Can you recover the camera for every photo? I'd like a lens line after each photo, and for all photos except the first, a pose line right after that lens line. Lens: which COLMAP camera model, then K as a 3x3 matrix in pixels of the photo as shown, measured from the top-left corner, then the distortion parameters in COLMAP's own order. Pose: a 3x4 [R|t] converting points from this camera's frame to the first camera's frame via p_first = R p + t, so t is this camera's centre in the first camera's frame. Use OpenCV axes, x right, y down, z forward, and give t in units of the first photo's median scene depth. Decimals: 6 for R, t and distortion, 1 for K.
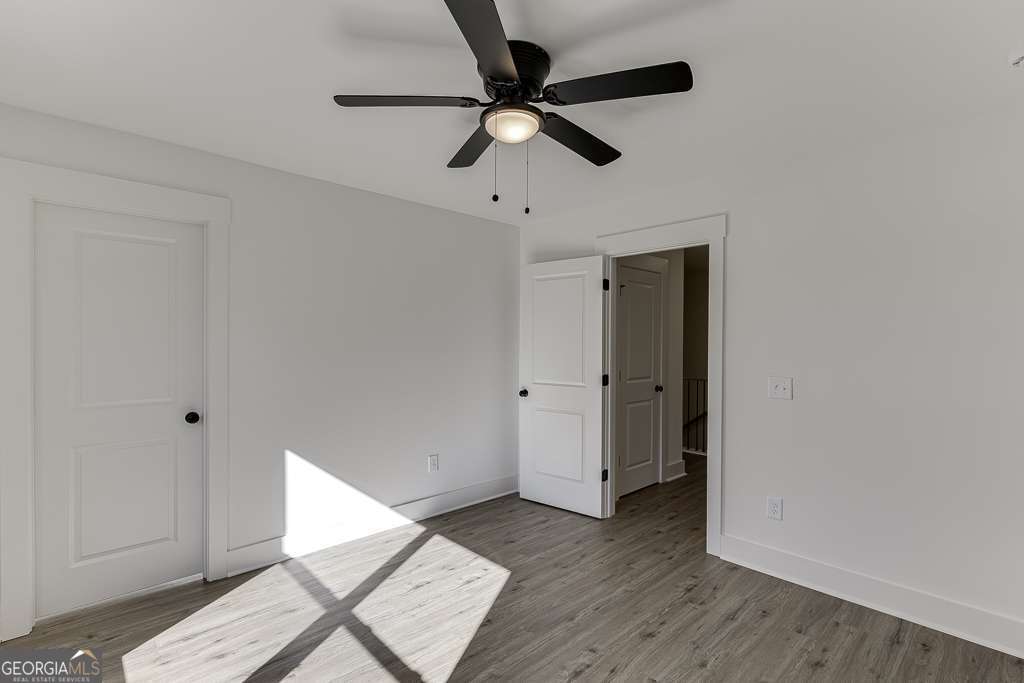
lens RADIAL K [[479.6, 0, 521.1], [0, 479.6, 340.8], [0, 0, 1]] dist [0.001497, -0.000064]
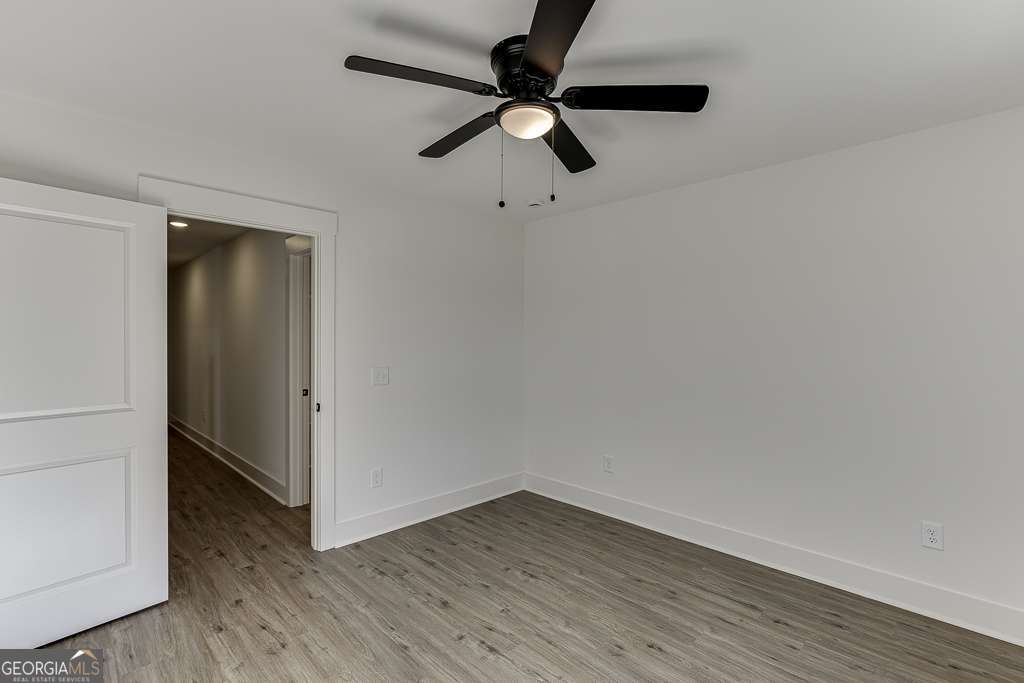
lens RADIAL K [[479.6, 0, 517.7], [0, 479.6, 338.0], [0, 0, 1]] dist [0.001497, -0.000064]
pose [[-0.012321, 0.000478, 0.999924, -0.660636], [-0.004812, 0.999988, -0.000538, 0.002383], [-0.999913, -0.004818, -0.012319, 0.670436]]
